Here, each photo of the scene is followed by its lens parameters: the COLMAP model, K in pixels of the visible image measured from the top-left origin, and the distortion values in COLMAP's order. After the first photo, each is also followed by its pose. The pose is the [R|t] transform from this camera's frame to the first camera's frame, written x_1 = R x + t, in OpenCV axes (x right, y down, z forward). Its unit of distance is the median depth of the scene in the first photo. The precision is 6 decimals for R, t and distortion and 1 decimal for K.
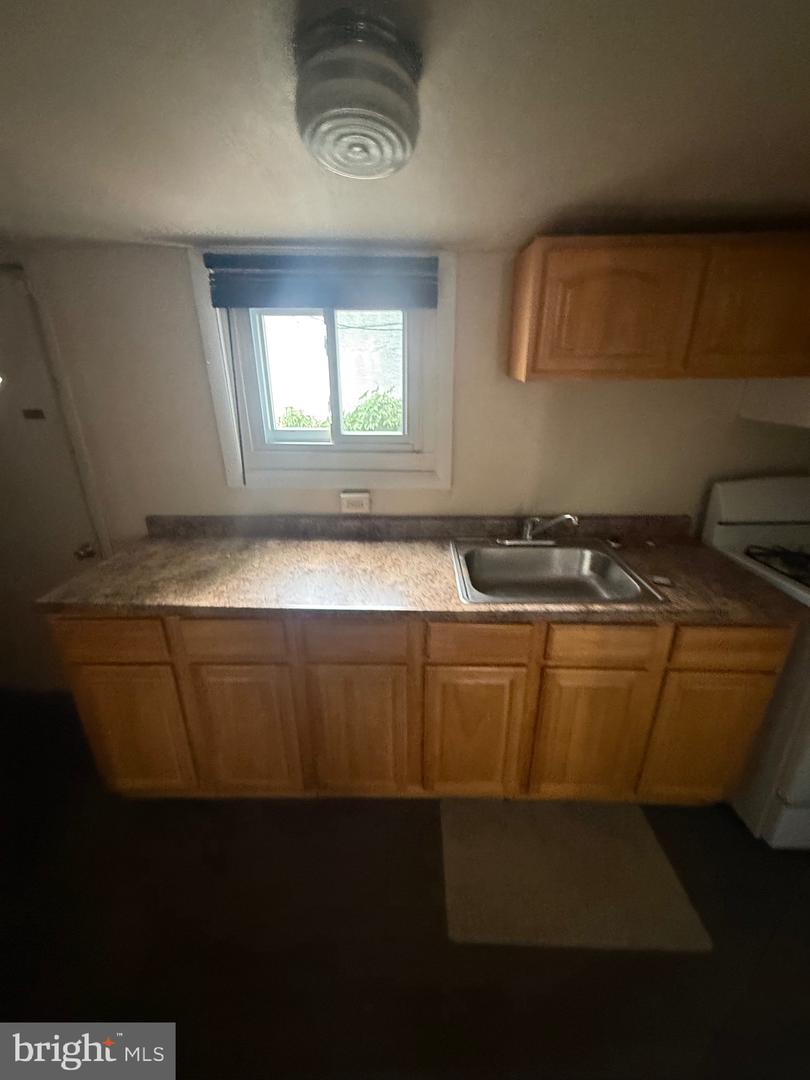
lens RADIAL K [[429.2, 0, 404.1], [0, 429.2, 539.8], [0, 0, 1]] dist [0.003680, 0.000312]
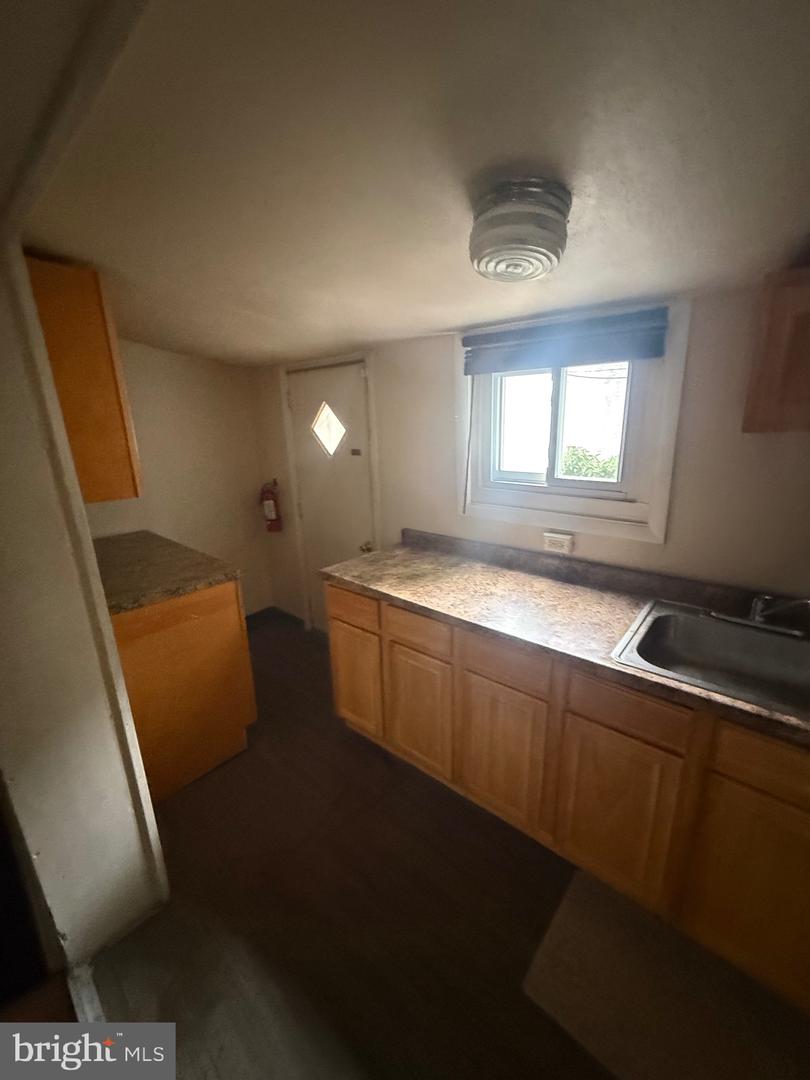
lens RADIAL K [[429.2, 0, 402.2], [0, 429.2, 538.8], [0, 0, 1]] dist [0.003680, 0.000312]
pose [[0.770184, 0.149853, -0.619969, 0.276958], [-0.198866, 0.979974, -0.010179, -0.011278], [0.606028, 0.131130, 0.784561, -0.055329]]
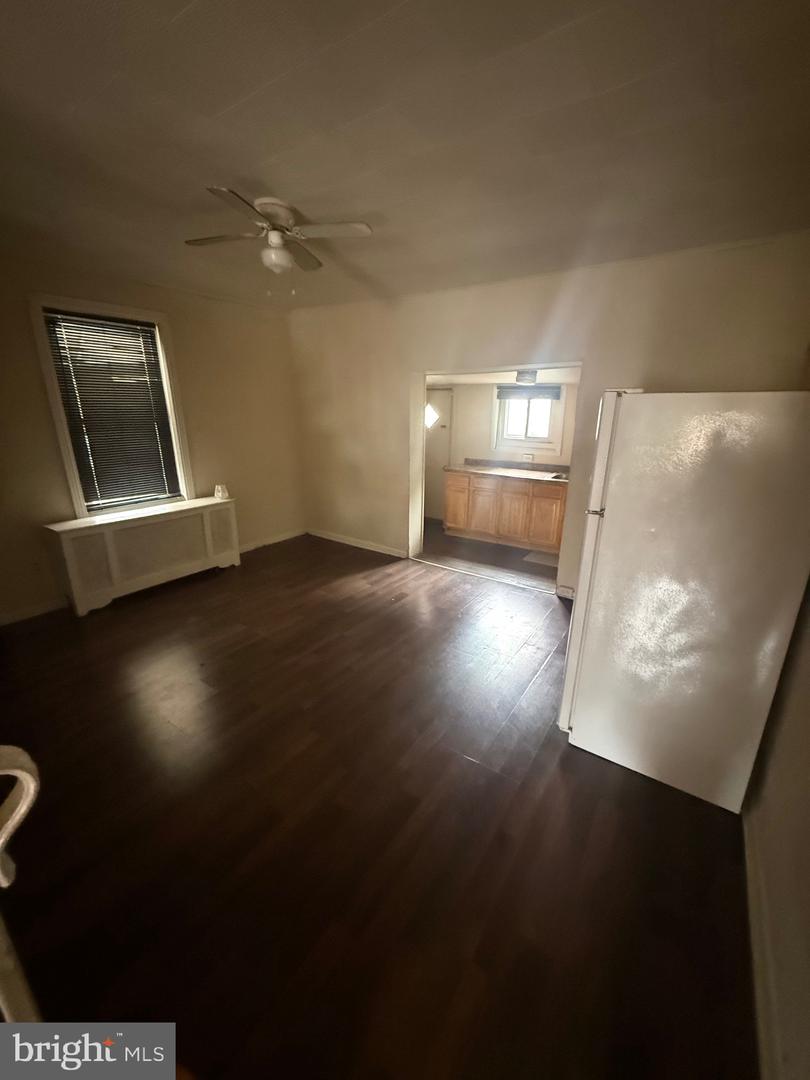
lens RADIAL K [[429.2, 0, 402.2], [0, 429.2, 539.9], [0, 0, 1]] dist [0.003680, 0.000312]
pose [[0.834614, 0.171828, -0.523349, 0.977891], [-0.199126, 0.979965, 0.004188, 0.756926], [0.513584, 0.100717, 0.852108, -2.349308]]
